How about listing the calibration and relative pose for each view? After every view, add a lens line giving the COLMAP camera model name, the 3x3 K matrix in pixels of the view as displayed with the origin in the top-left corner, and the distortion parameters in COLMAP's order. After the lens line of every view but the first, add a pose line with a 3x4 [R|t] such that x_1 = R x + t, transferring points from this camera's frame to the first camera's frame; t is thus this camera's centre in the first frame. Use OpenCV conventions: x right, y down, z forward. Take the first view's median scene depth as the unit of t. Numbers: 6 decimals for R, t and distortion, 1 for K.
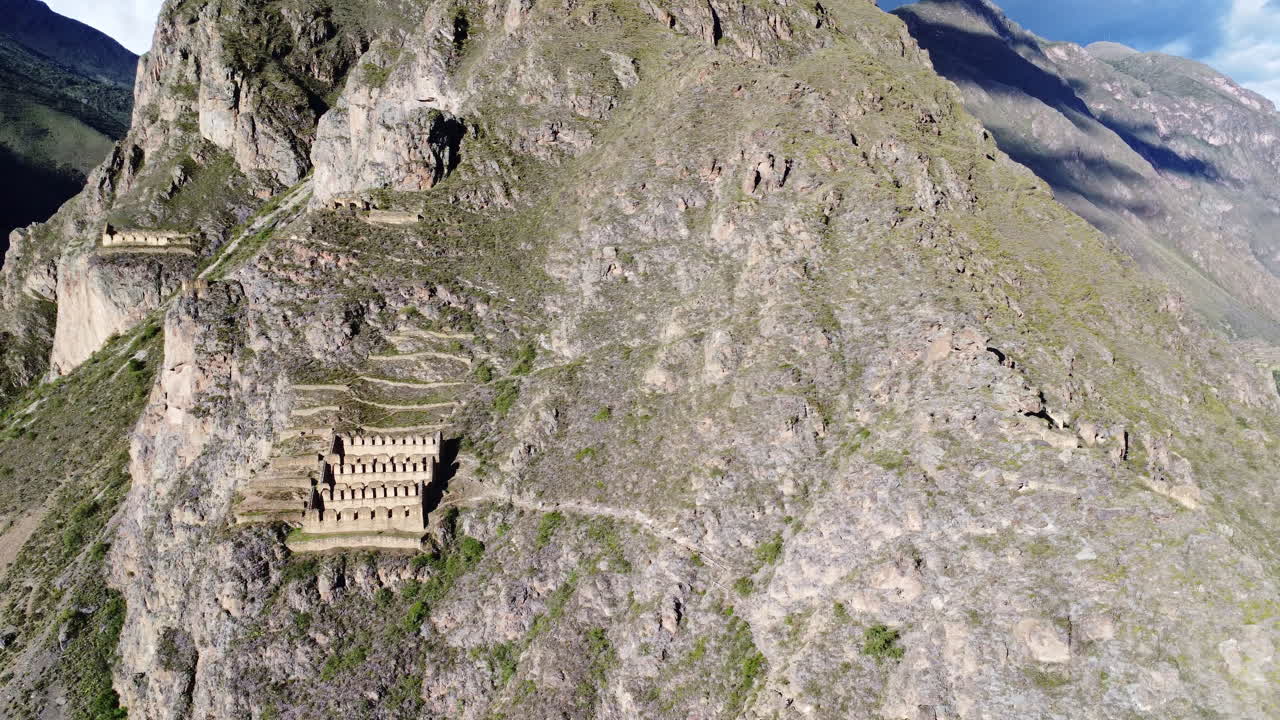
lens RADIAL K [[991.6, 0, 641.2], [0, 991.6, 376.0], [0, 0, 1]] dist [0.003115, -0.007706]
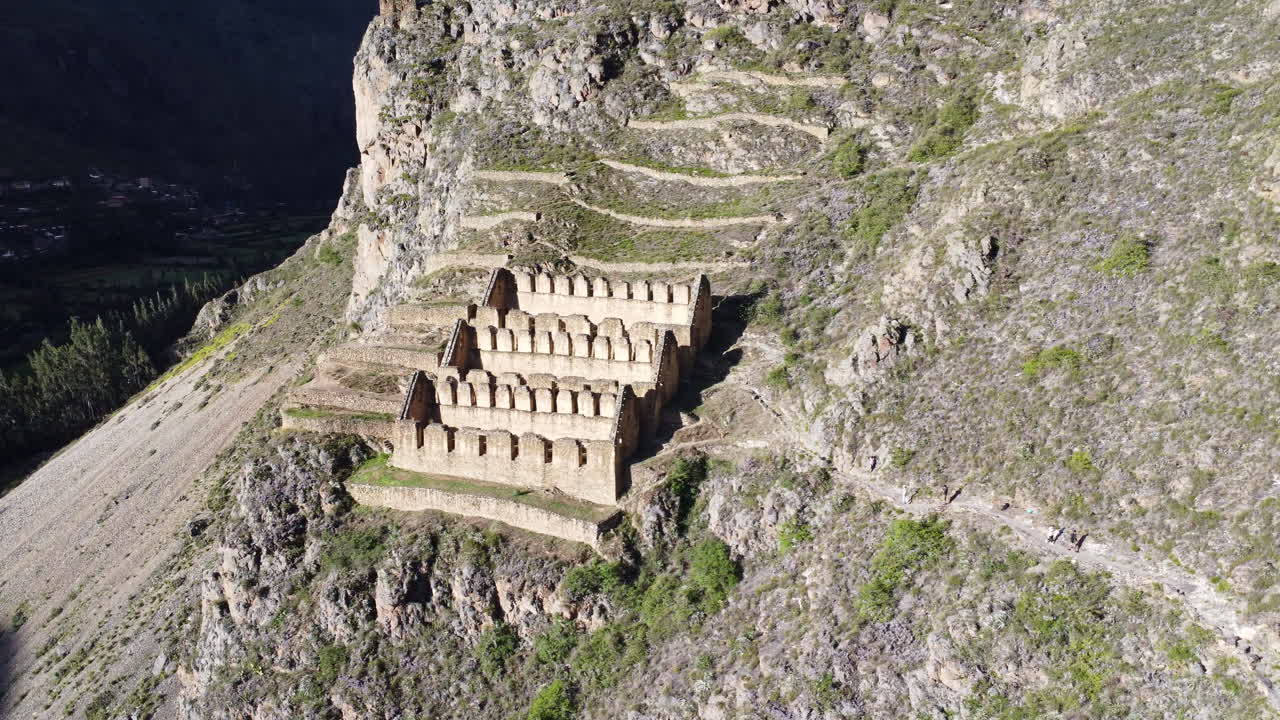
lens RADIAL K [[991.6, 0, 641.2], [0, 991.6, 376.0], [0, 0, 1]] dist [0.003115, -0.007706]
pose [[0.861007, 0.113594, -0.495746, -0.006871], [-0.050721, 0.989057, 0.138538, 0.040222], [0.506058, -0.094138, 0.857347, 0.601861]]
